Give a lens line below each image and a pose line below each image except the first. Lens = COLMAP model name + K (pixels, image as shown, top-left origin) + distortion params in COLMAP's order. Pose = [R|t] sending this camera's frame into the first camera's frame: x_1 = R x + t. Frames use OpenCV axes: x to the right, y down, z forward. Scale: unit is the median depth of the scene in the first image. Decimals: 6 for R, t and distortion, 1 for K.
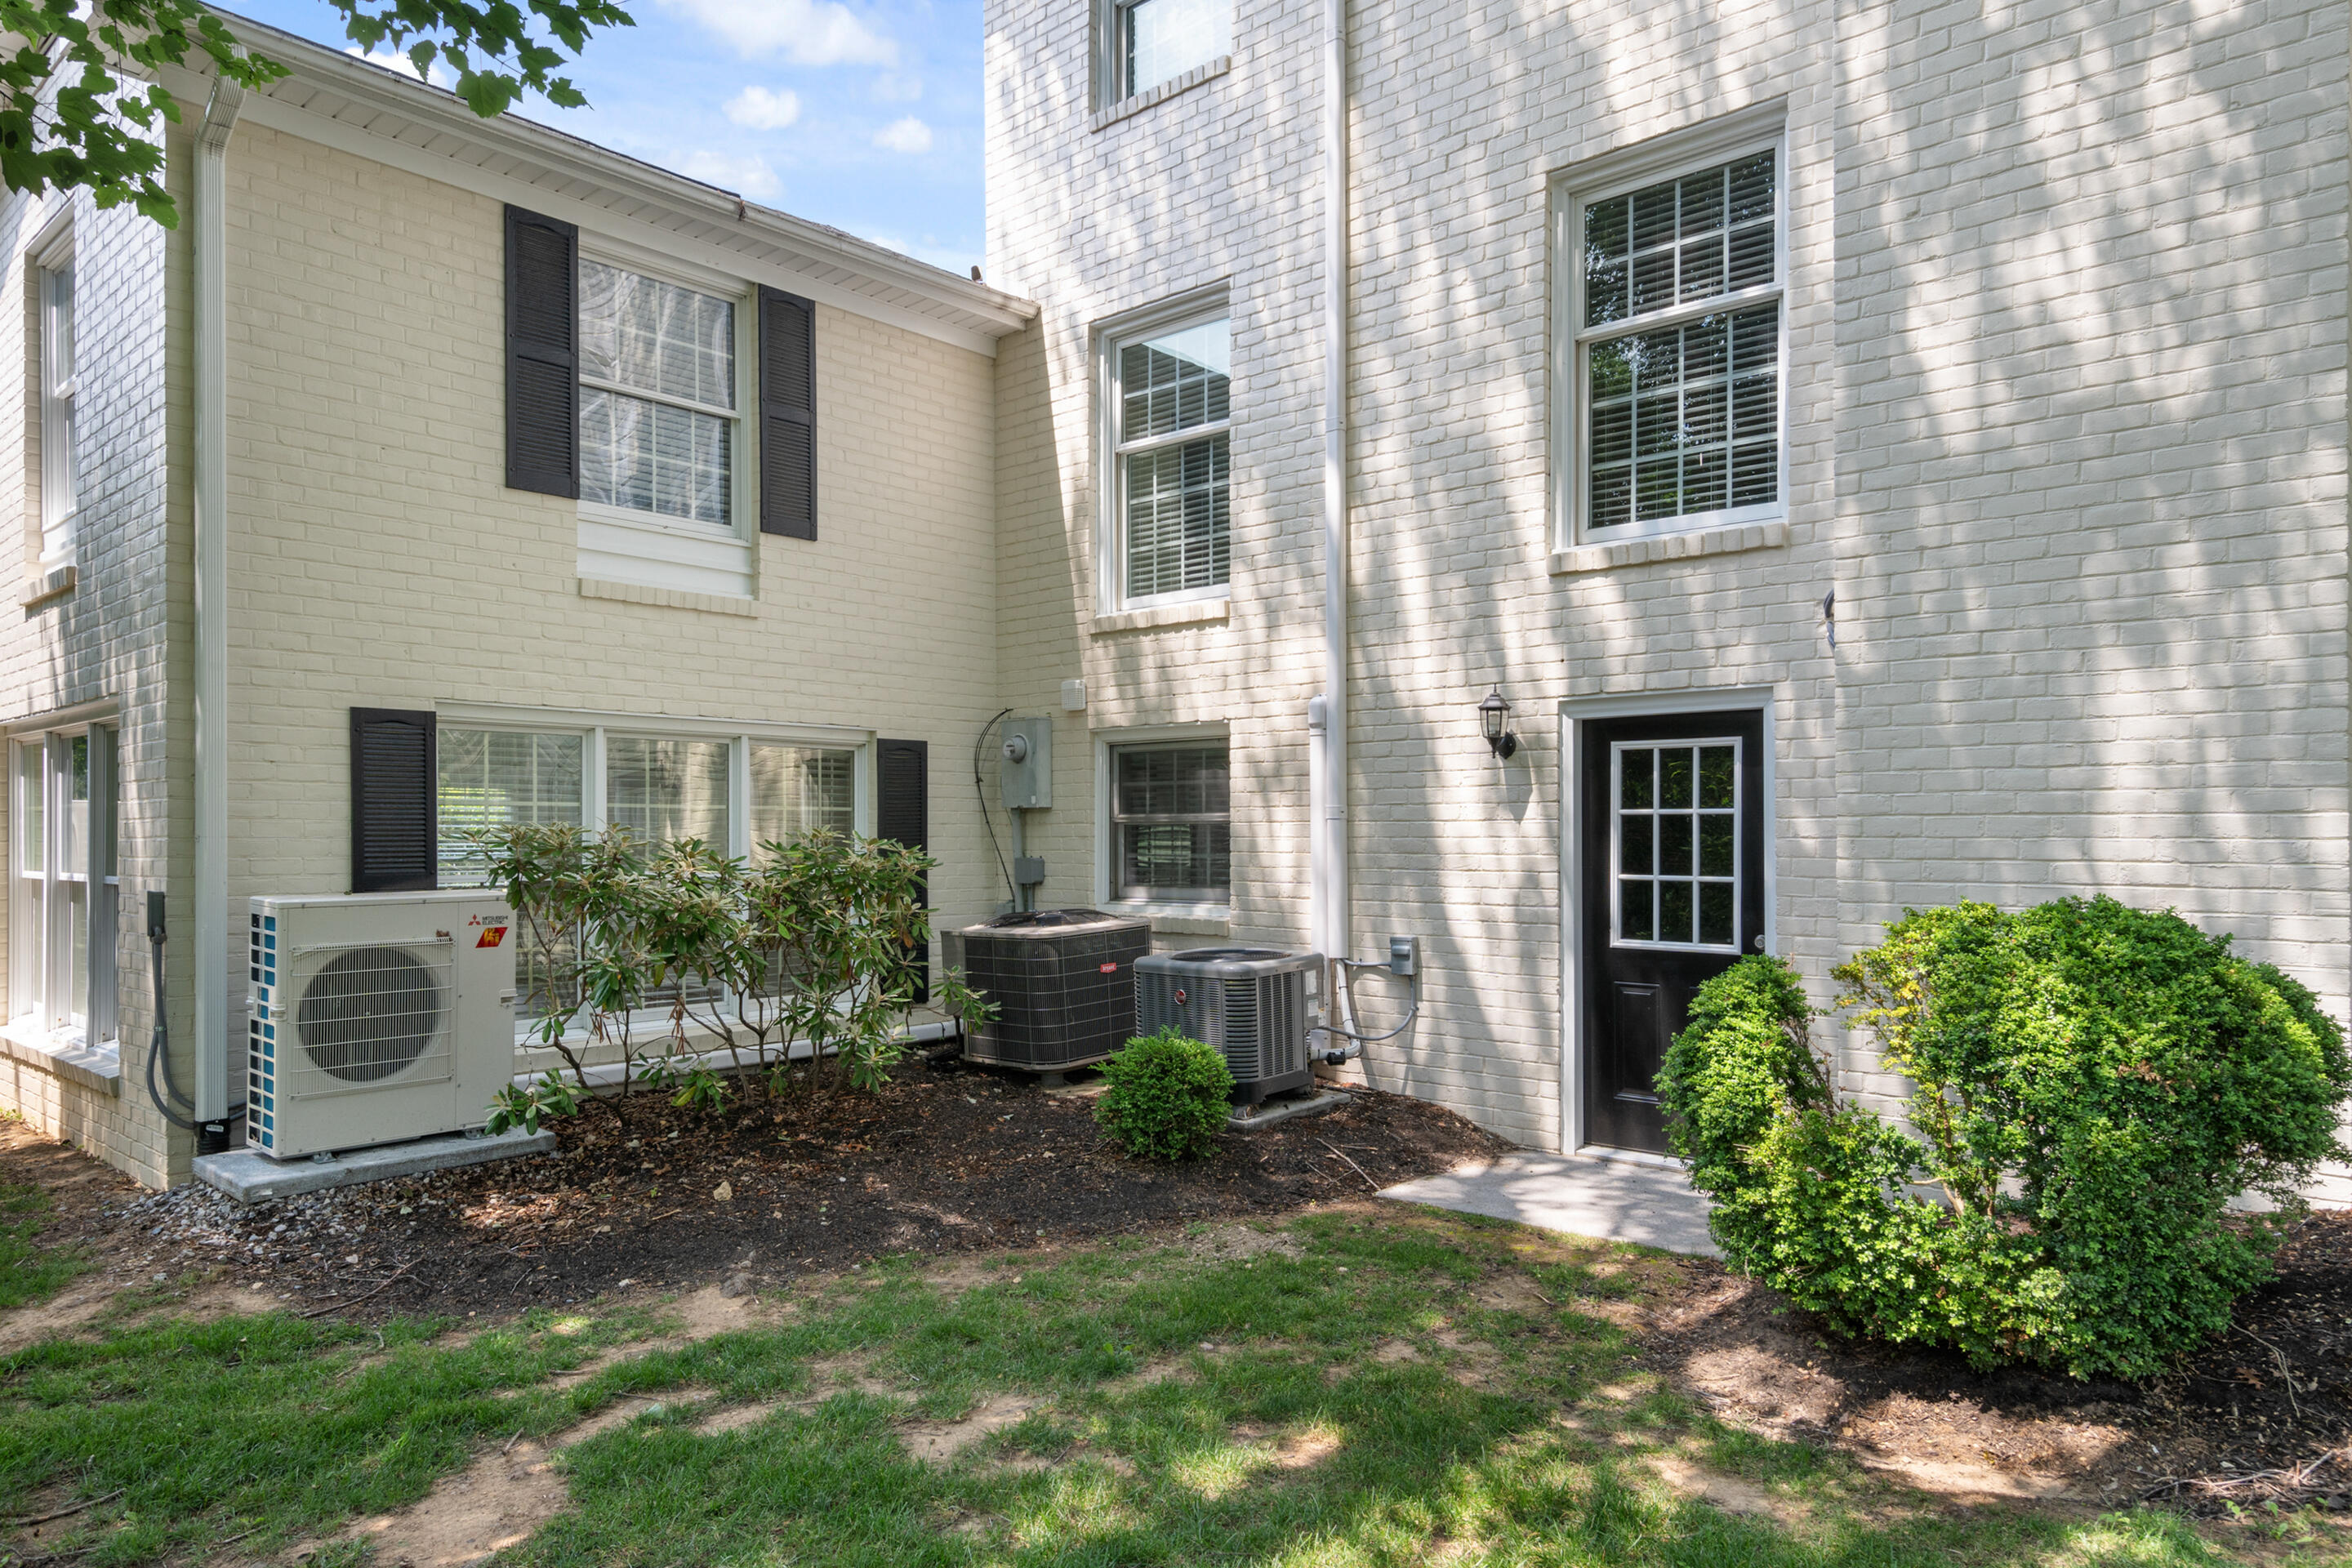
lens RADIAL K [[1512.5, 0, 1177.3], [0, 1512.5, 802.9], [0, 0, 1]] dist [0.020123, -0.000291]
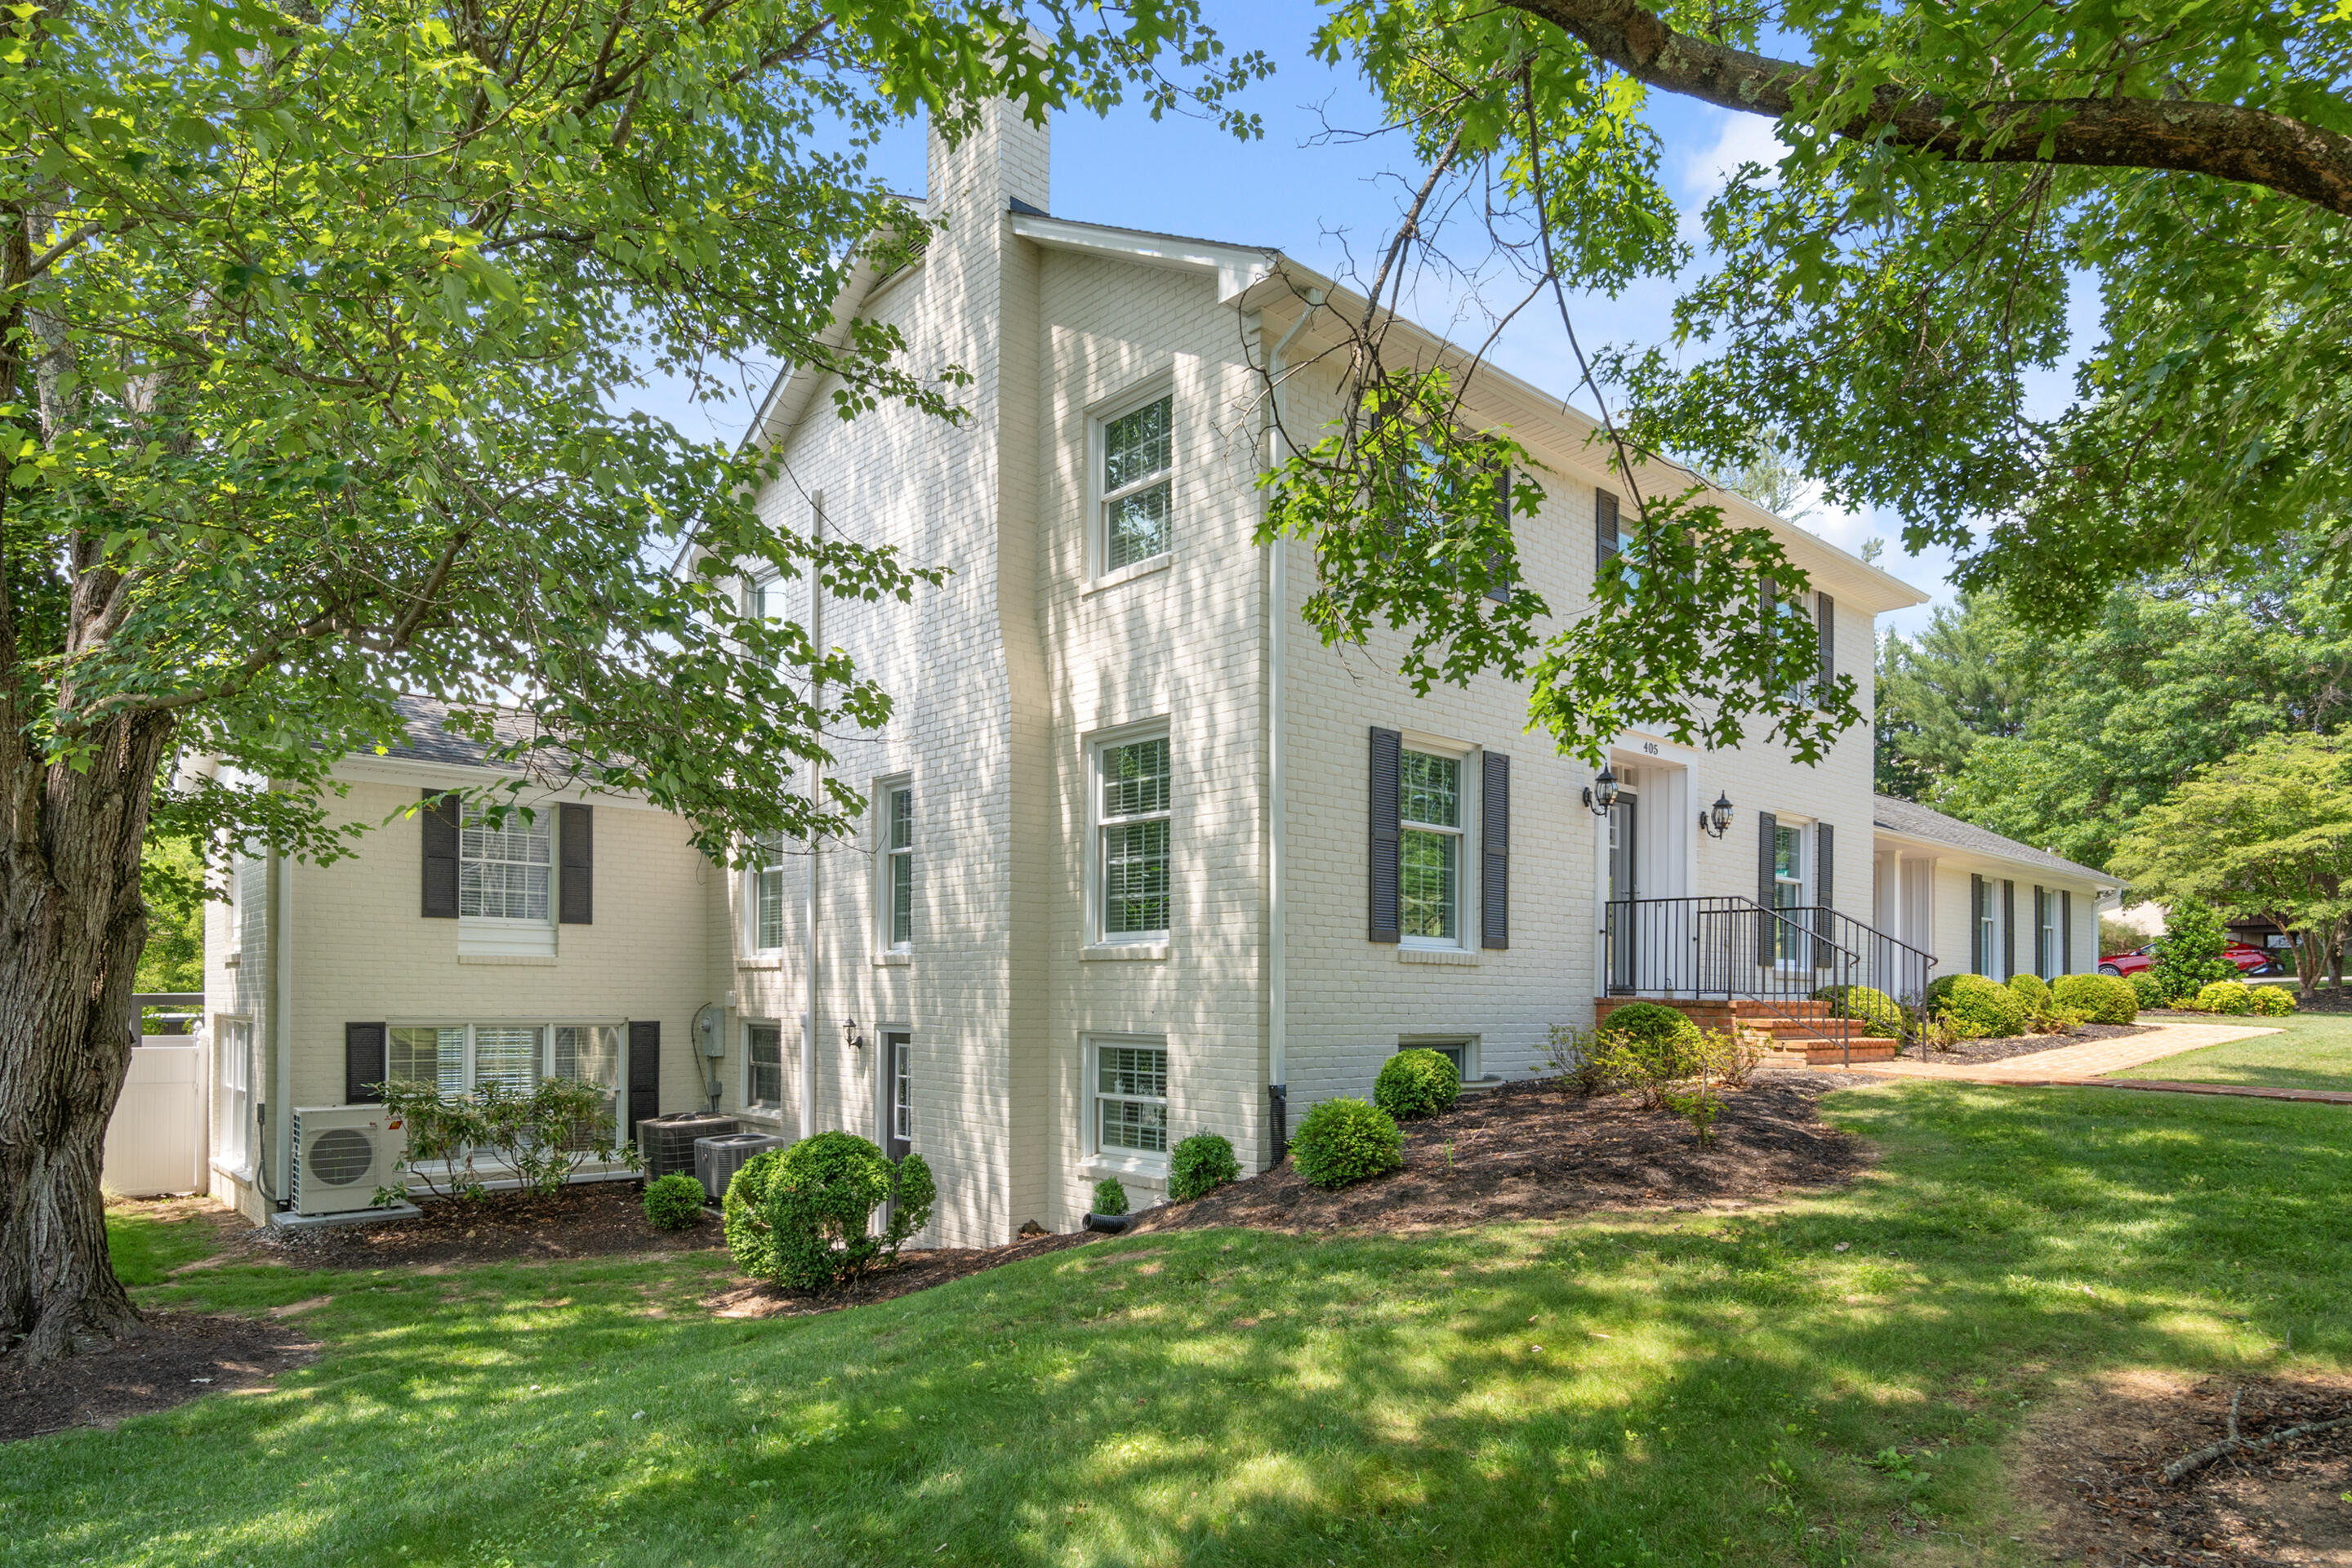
lens RADIAL K [[1390.8, 0, 1164.9], [0, 1390.8, 974.7], [0, 0, 1]] dist [0.001855, 0.002525]
pose [[0.994946, 0.009471, -0.099968, 0.872030], [-0.008949, 0.999944, 0.005669, -0.154336], [0.100017, -0.004746, 0.994974, -0.939380]]
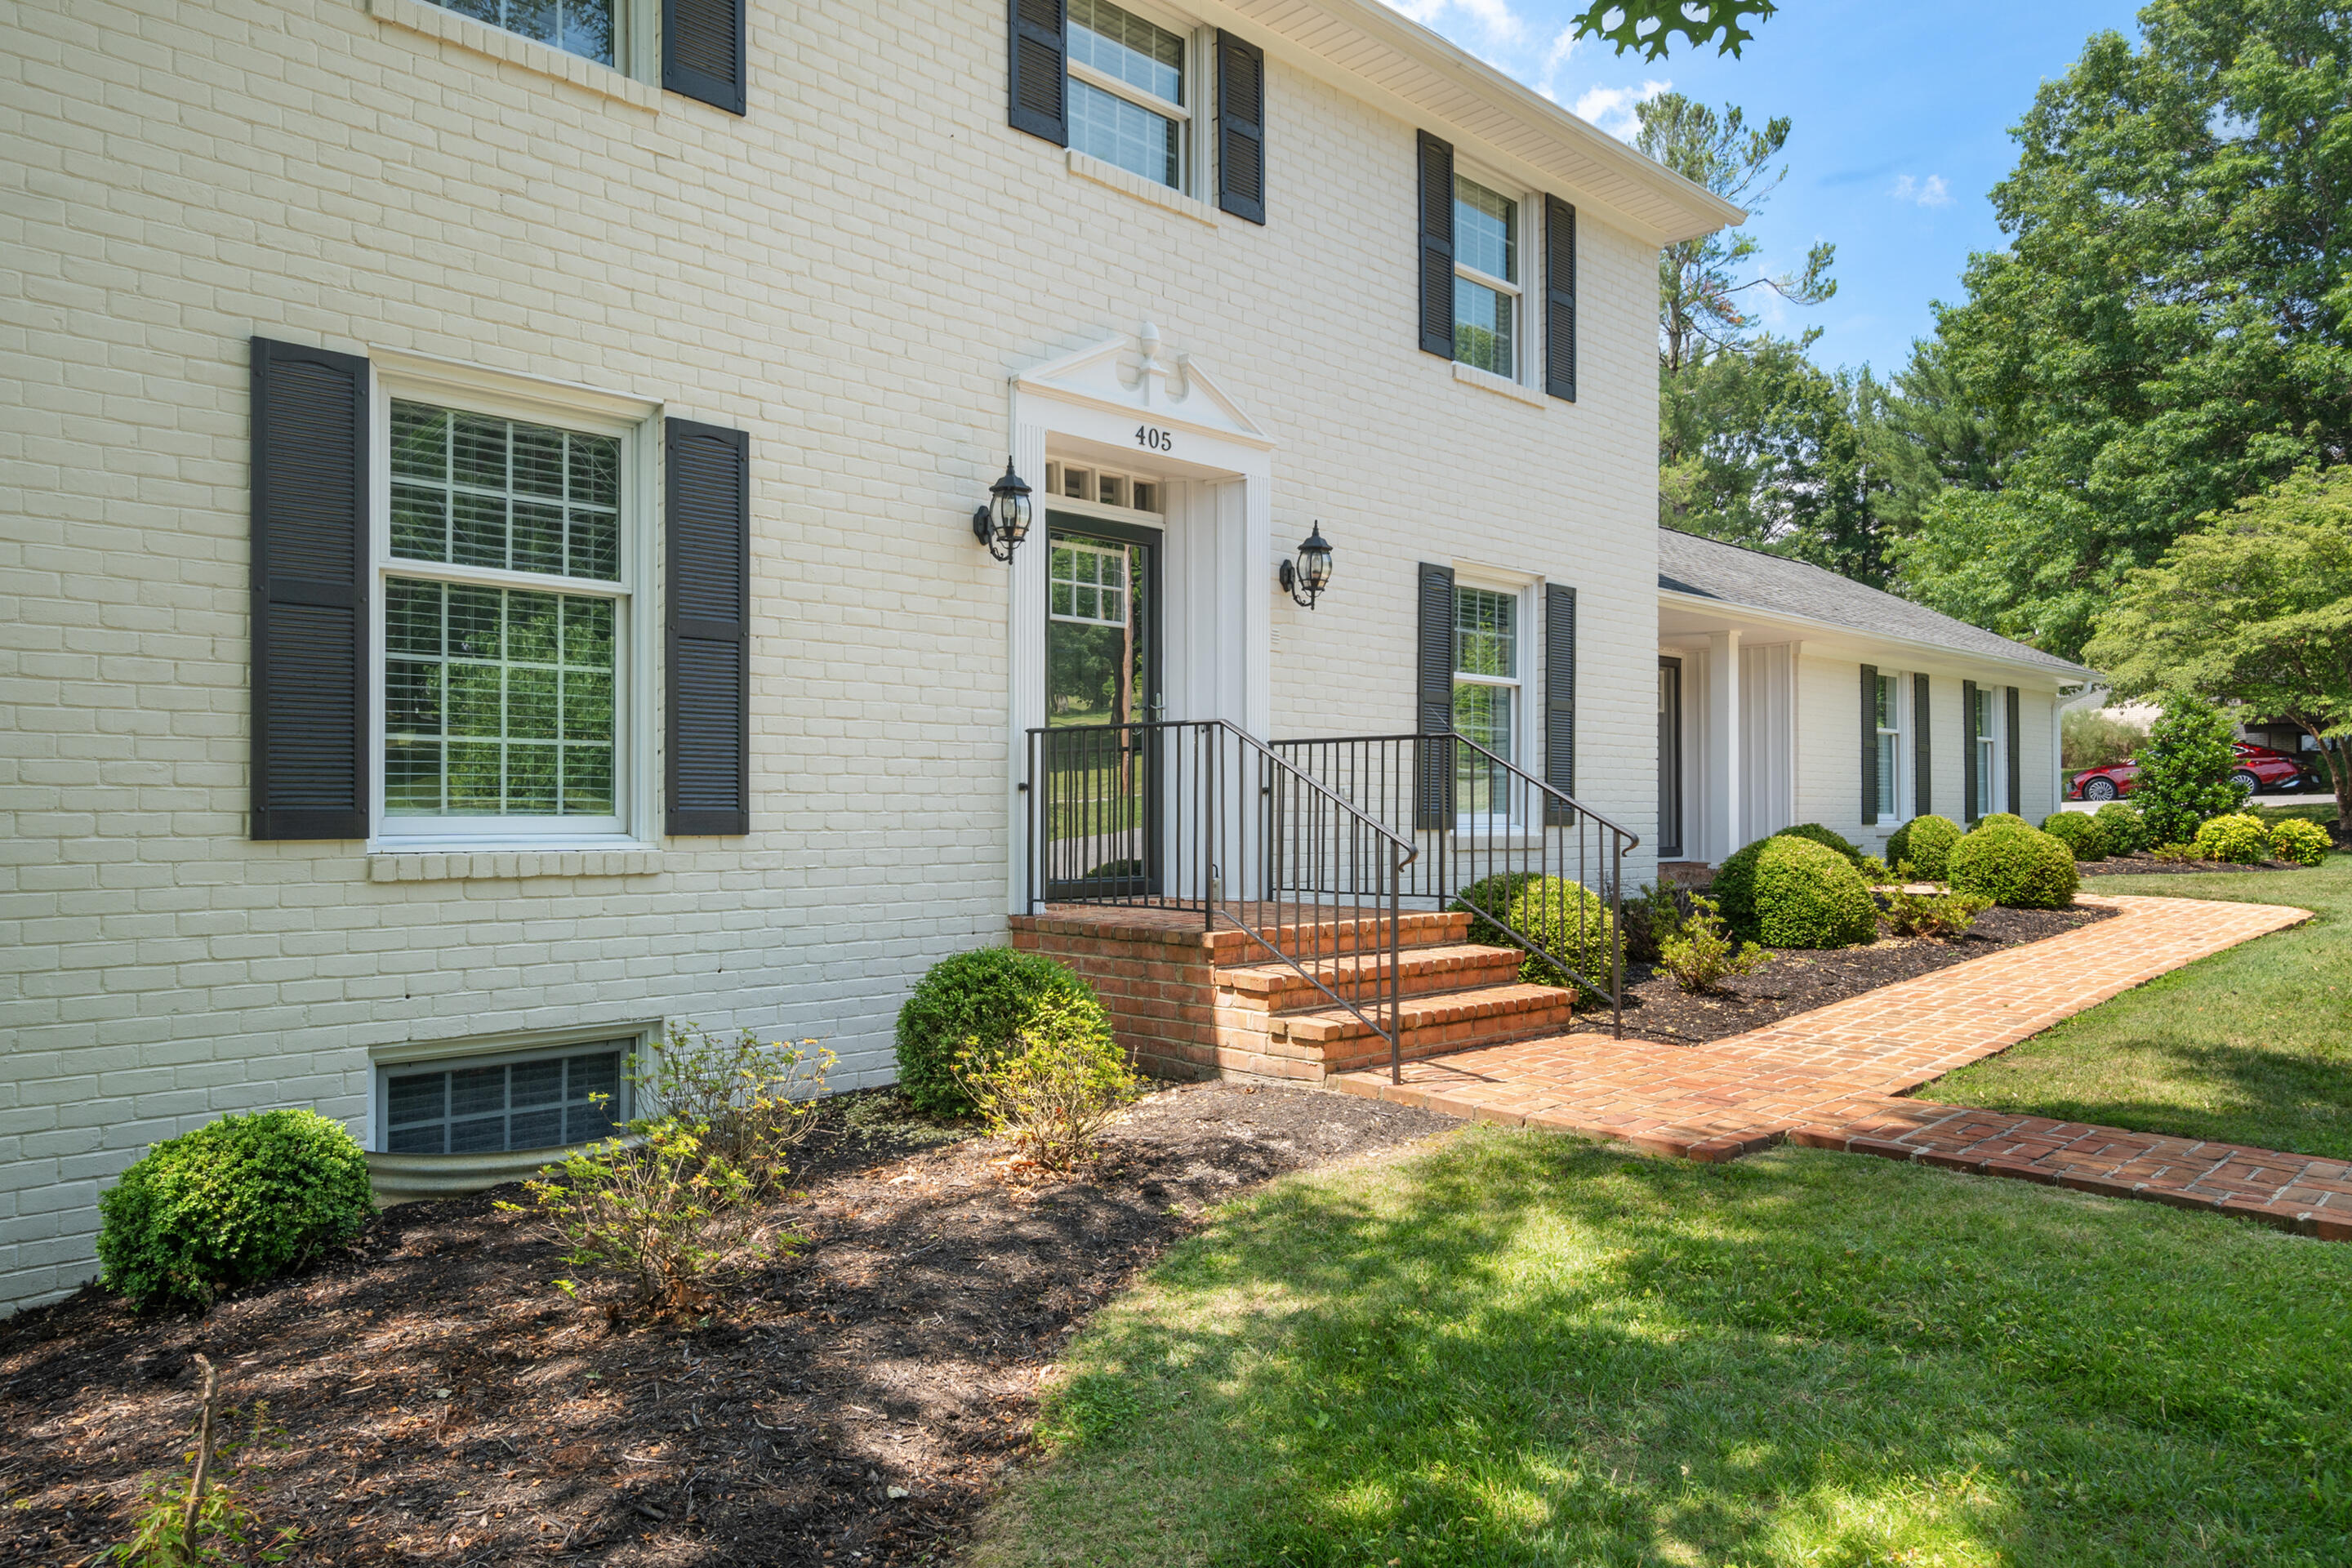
lens RADIAL K [[1611.6, 0, 1163.8], [0, 1611.6, 789.6], [0, 0, 1]] dist [0.038779, -0.008959]
pose [[0.999181, -0.000498, -0.040463, 1.396327], [0.000883, 0.999954, 0.009506, -0.213444], [0.040456, -0.009534, 0.999136, -0.160788]]
